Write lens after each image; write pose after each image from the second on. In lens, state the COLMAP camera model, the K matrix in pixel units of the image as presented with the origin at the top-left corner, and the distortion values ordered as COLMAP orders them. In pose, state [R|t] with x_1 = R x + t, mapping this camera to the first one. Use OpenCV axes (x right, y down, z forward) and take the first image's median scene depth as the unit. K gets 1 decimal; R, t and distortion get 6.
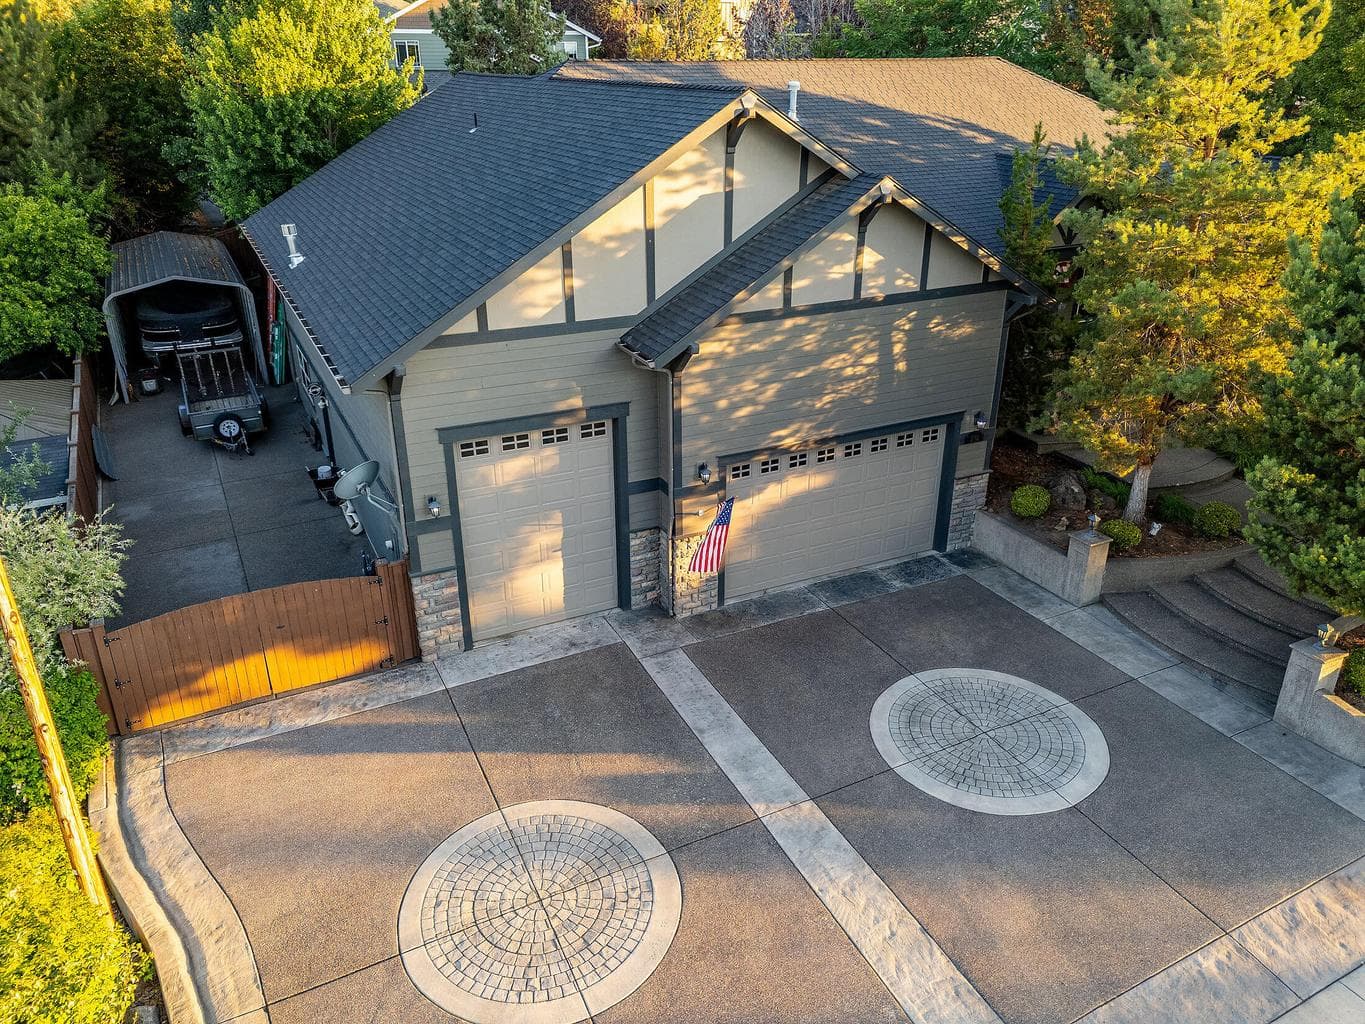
lens RADIAL K [[1008.8, 0, 682.5], [0, 1008.8, 512.0], [0, 0, 1]] dist [0.047338, -0.056890]
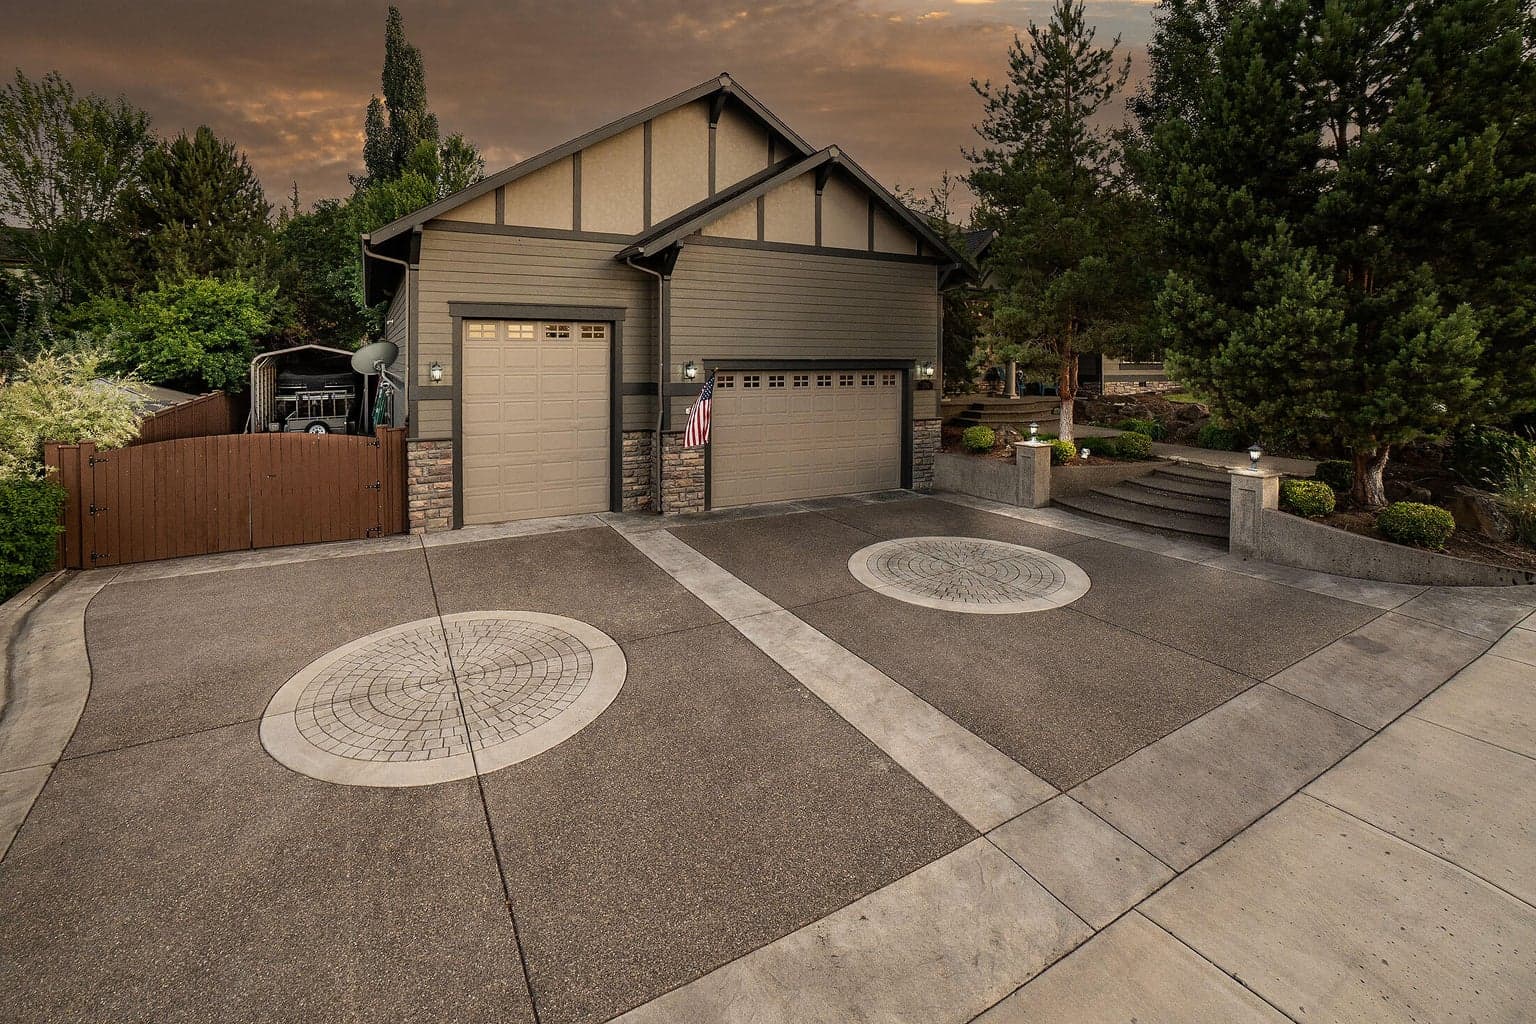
lens RADIAL K [[668.8, 0, 768.0], [0, 668.8, 512.0], [0, 0, 1]] dist [-0.071004, 0.020123]
pose [[0.999093, 0.002389, 0.042516, 0.076811], [0.013673, 0.927555, -0.373436, 0.383437], [-0.040328, 0.373679, 0.926681, 0.369910]]
